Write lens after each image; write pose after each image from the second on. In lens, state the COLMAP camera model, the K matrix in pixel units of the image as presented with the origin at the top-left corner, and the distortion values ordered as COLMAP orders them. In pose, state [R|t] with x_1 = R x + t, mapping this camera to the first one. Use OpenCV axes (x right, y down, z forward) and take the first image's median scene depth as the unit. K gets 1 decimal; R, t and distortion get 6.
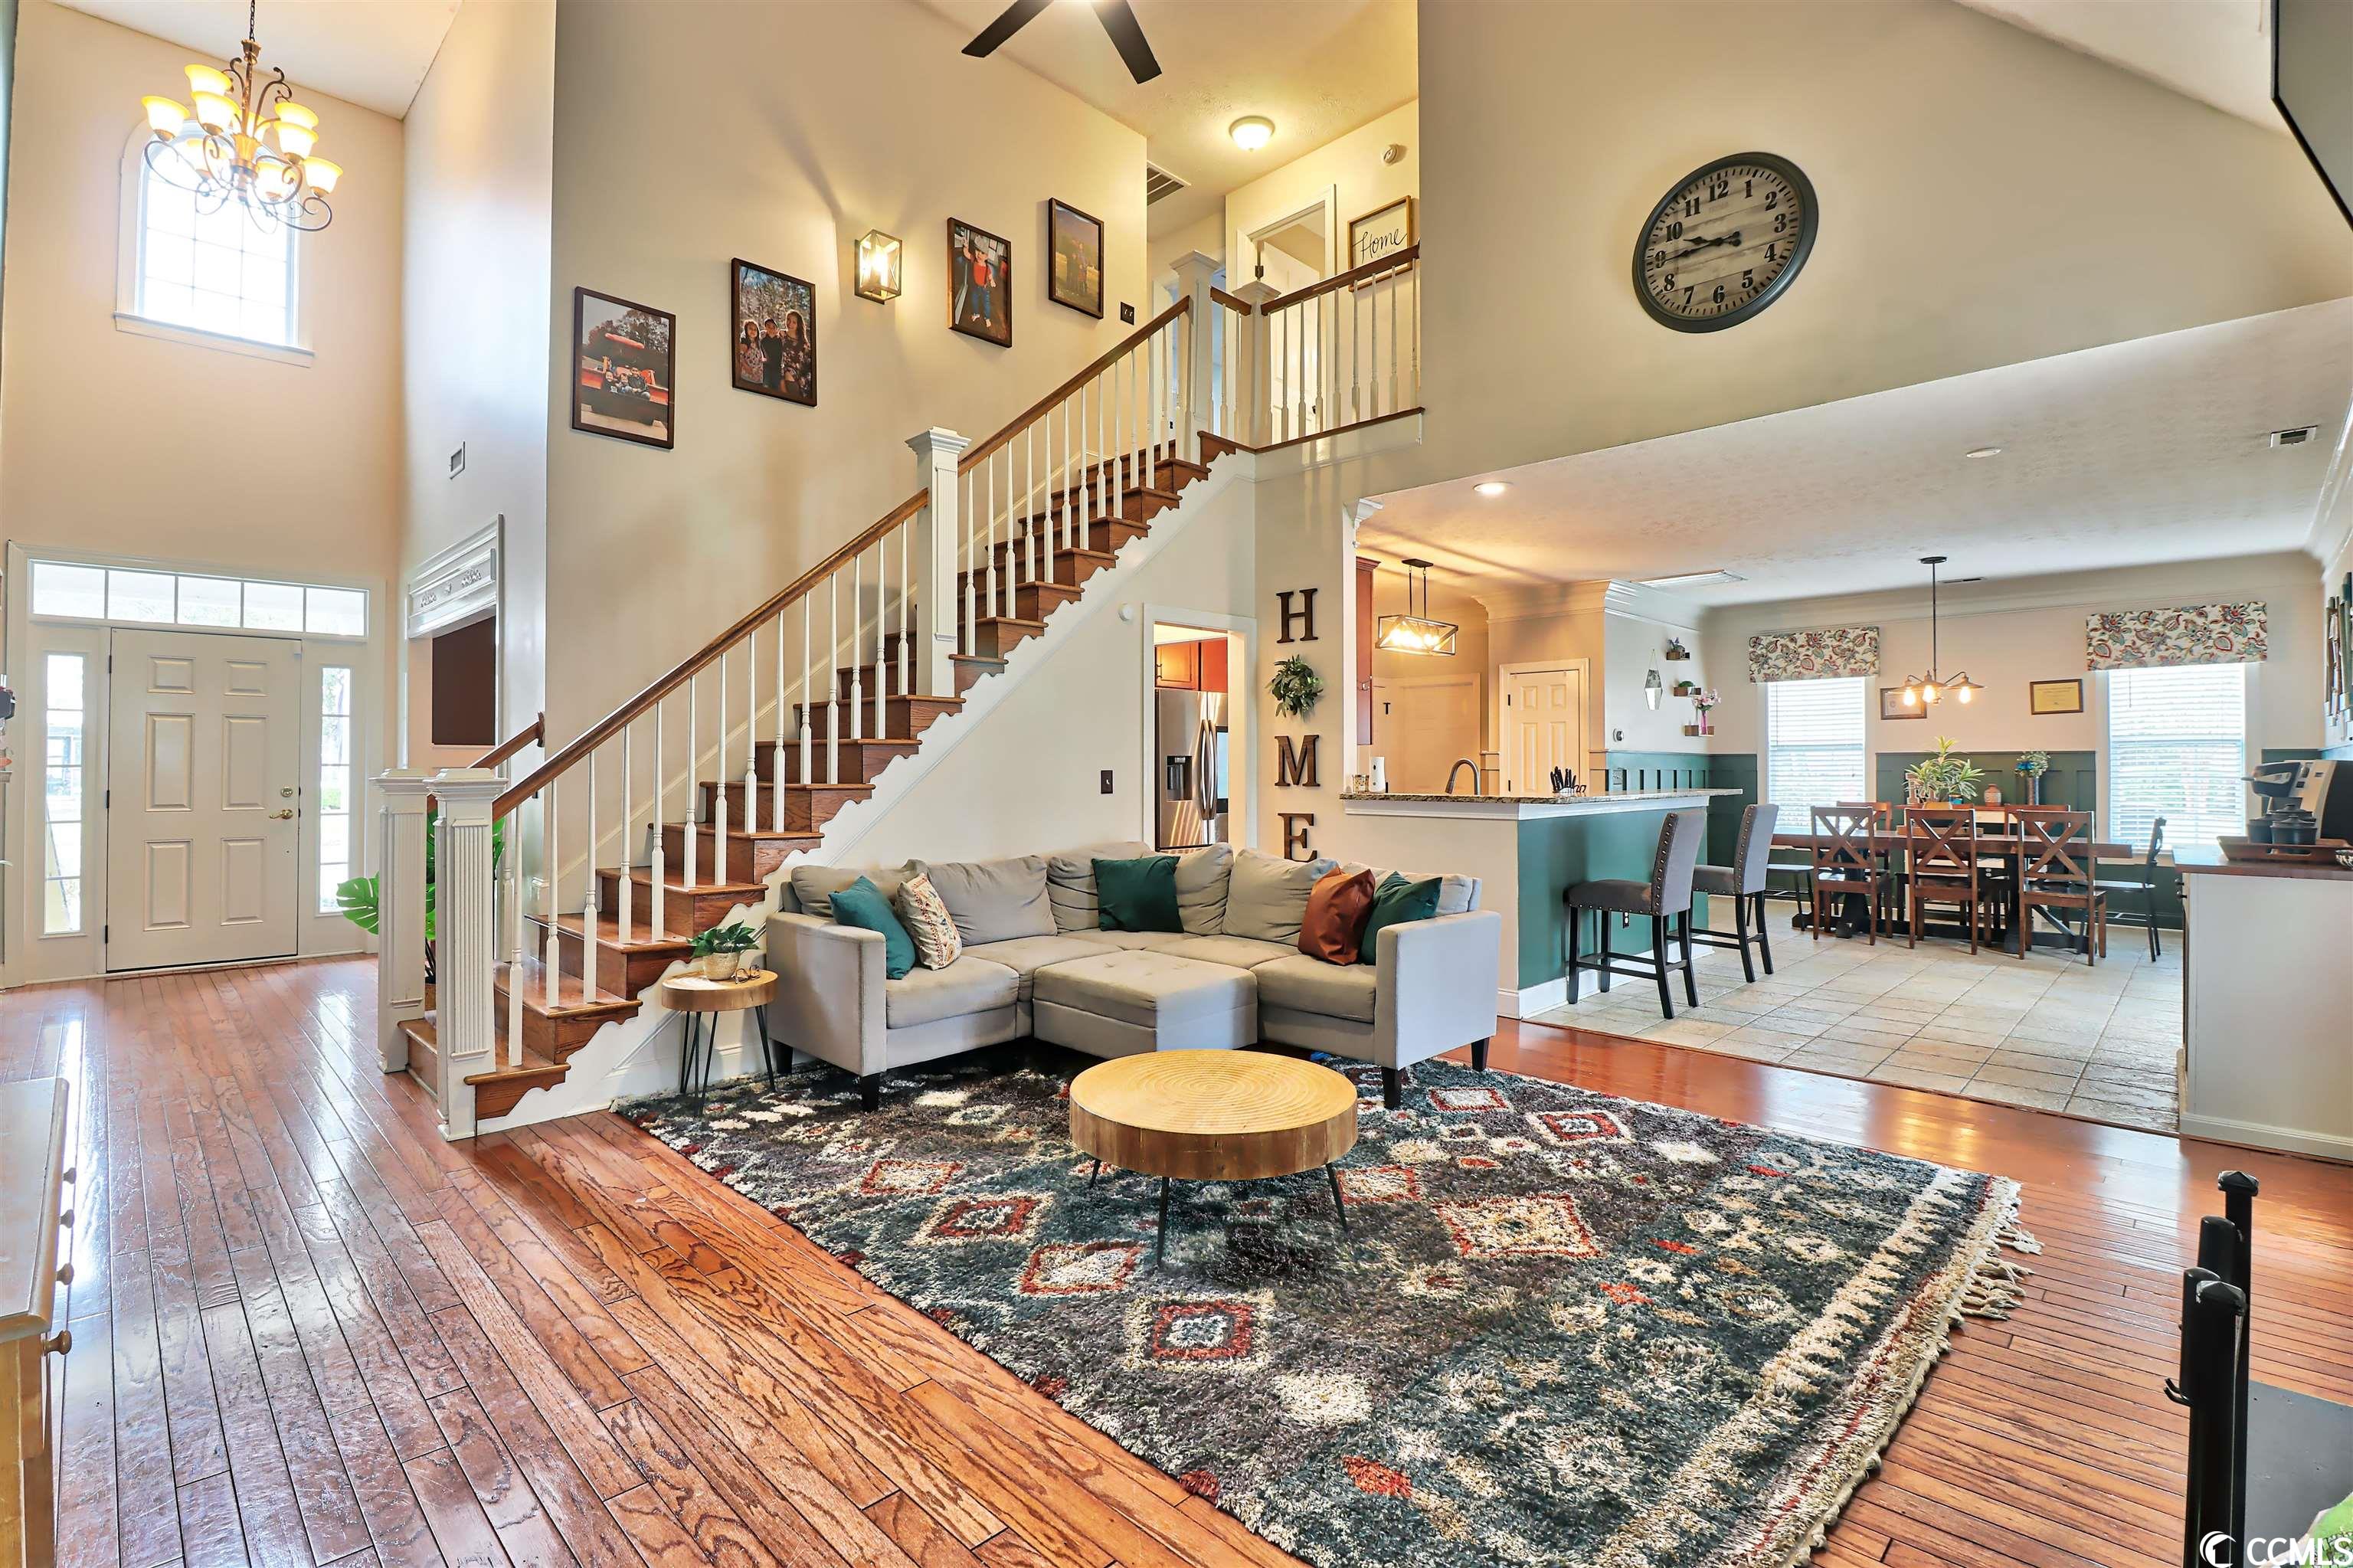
lens RADIAL K [[1080.9, 0, 1151.7], [0, 1080.9, 754.1], [0, 0, 1]] dist [0.001819, -0.014442]
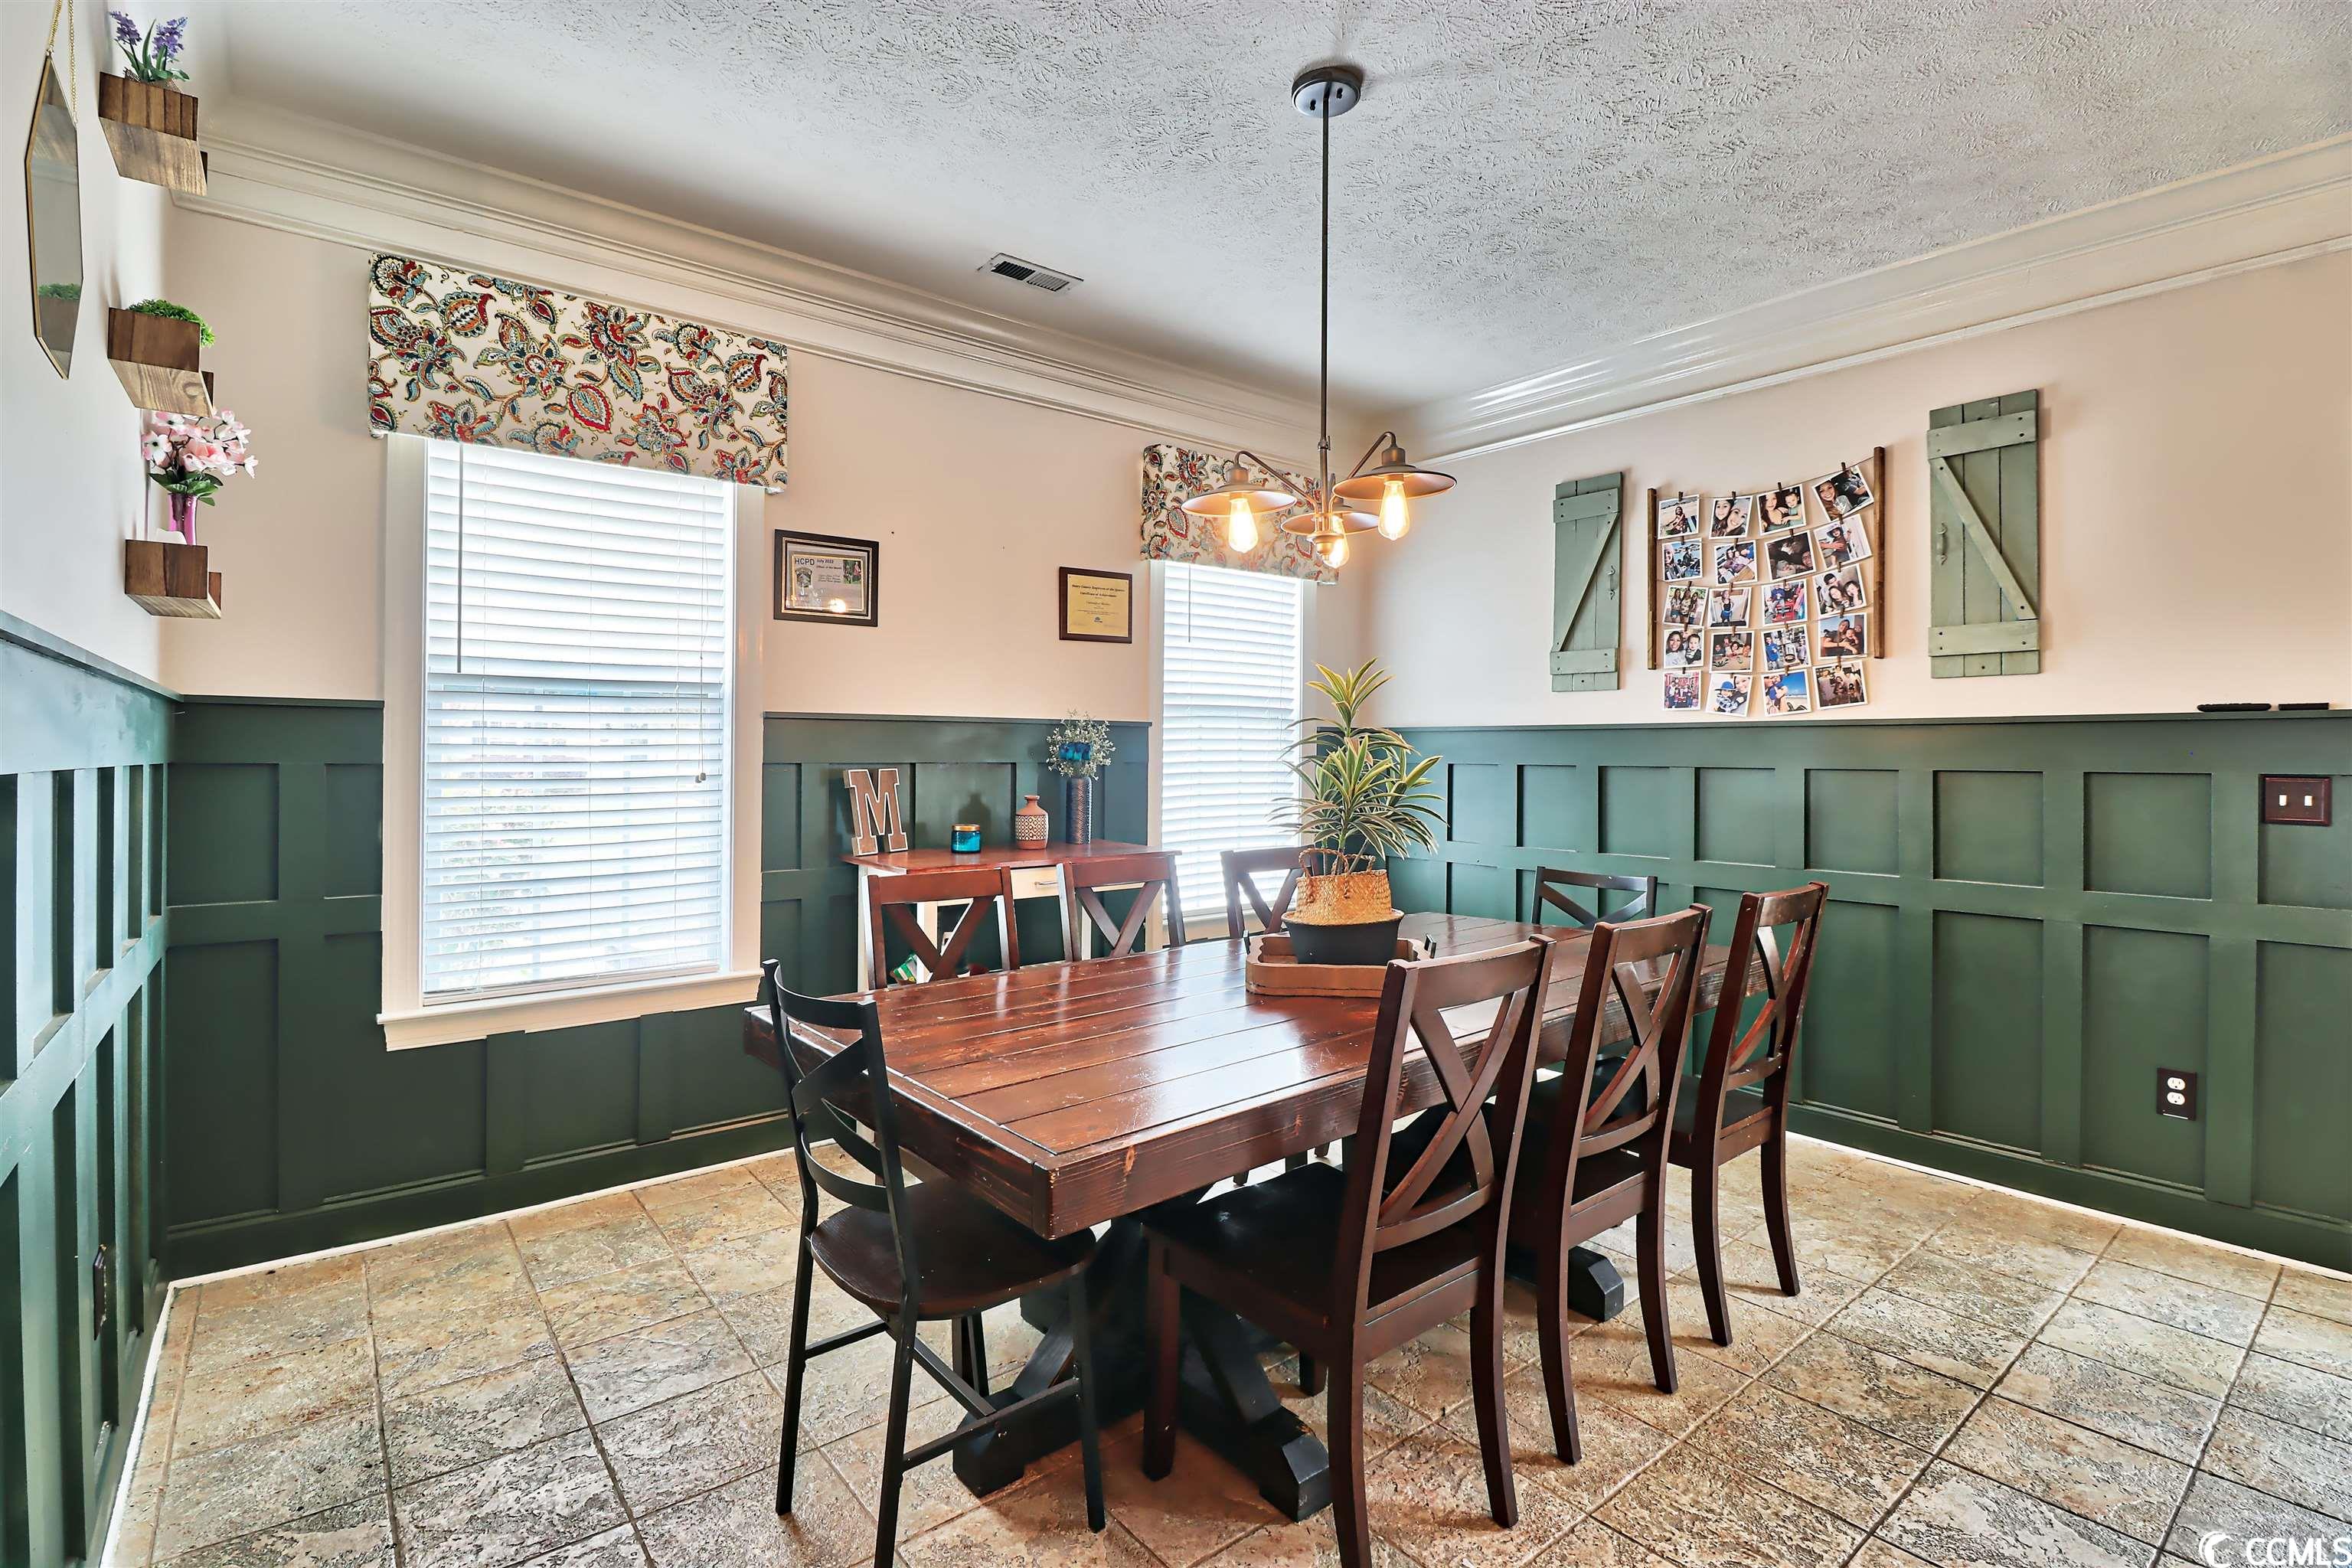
lens RADIAL K [[1080.4, 0, 1151.2], [0, 1080.4, 754.1], [0, 0, 1]] dist [0.001819, -0.014442]
pose [[0.106380, -0.011169, 0.994263, 0.498925], [-0.026976, 0.999536, 0.014114, 0.006666], [-0.993960, -0.028322, 0.106029, 1.240894]]
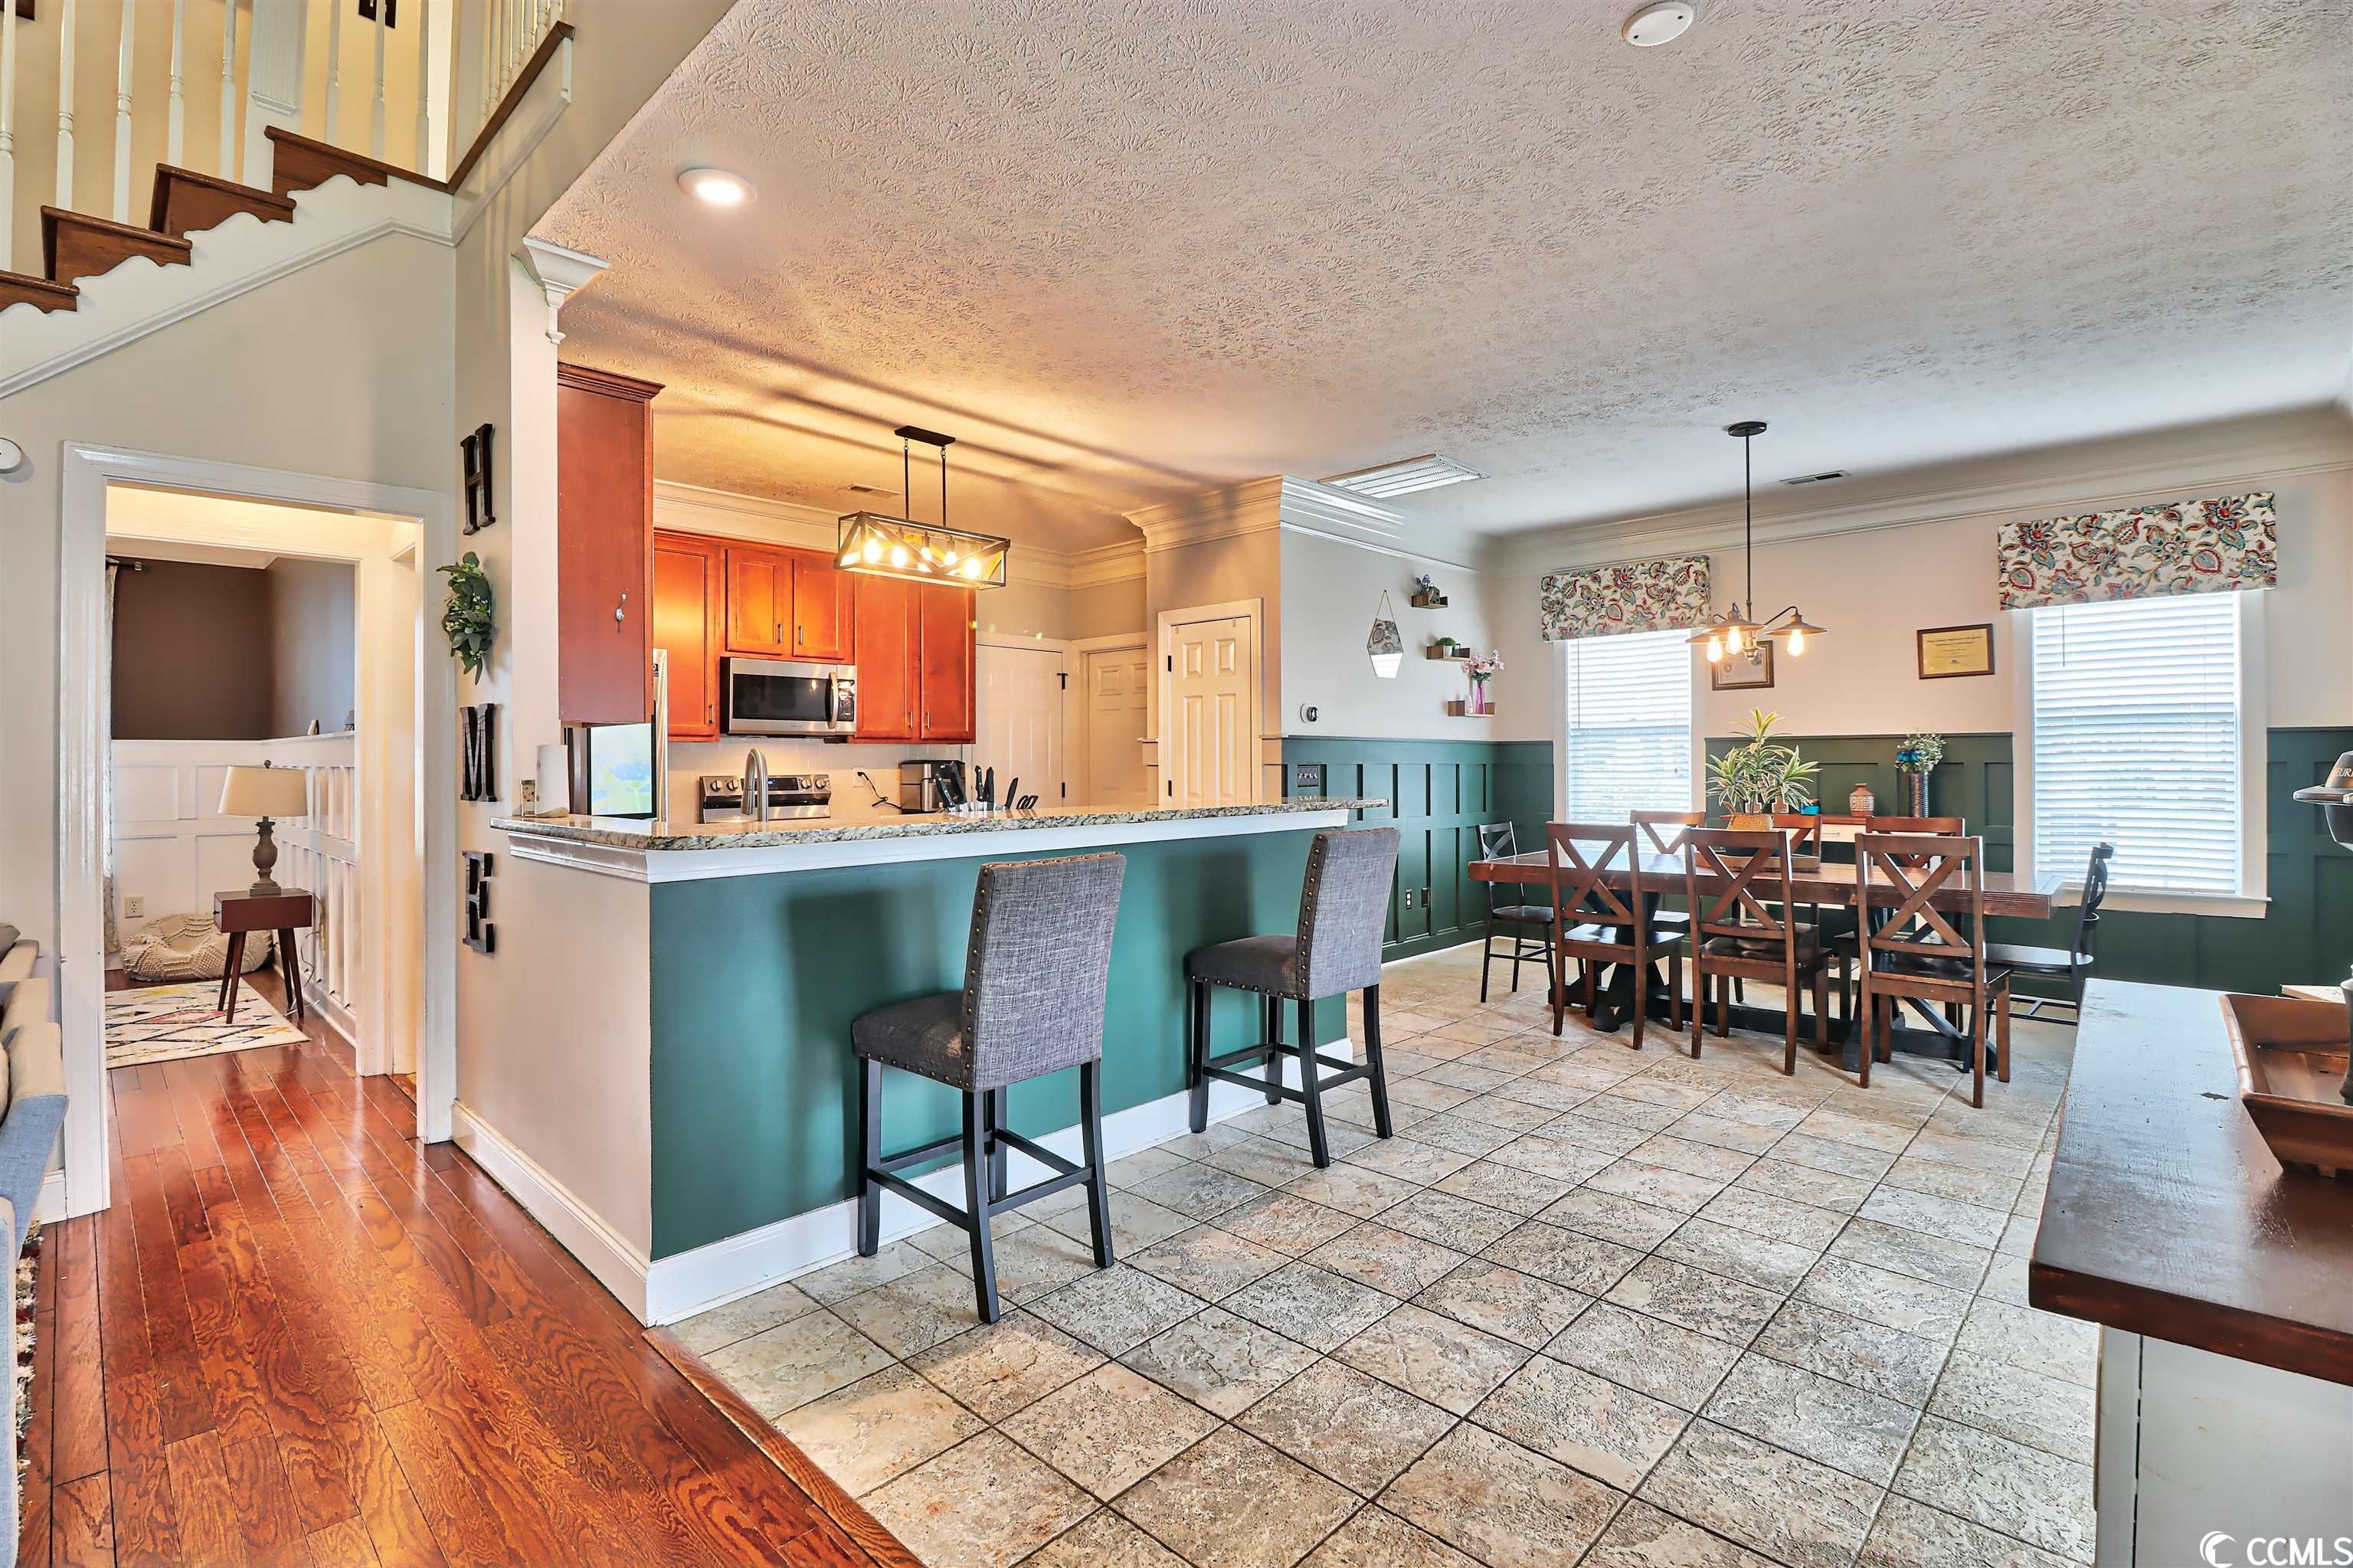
lens RADIAL K [[1080.9, 0, 1151.7], [0, 1080.9, 754.1], [0, 0, 1]] dist [0.001819, -0.014442]
pose [[0.999903, -0.004663, 0.013134, 0.453957], [0.004590, 0.999974, 0.005585, 0.005231], [-0.013160, -0.005524, 0.999898, 0.459763]]
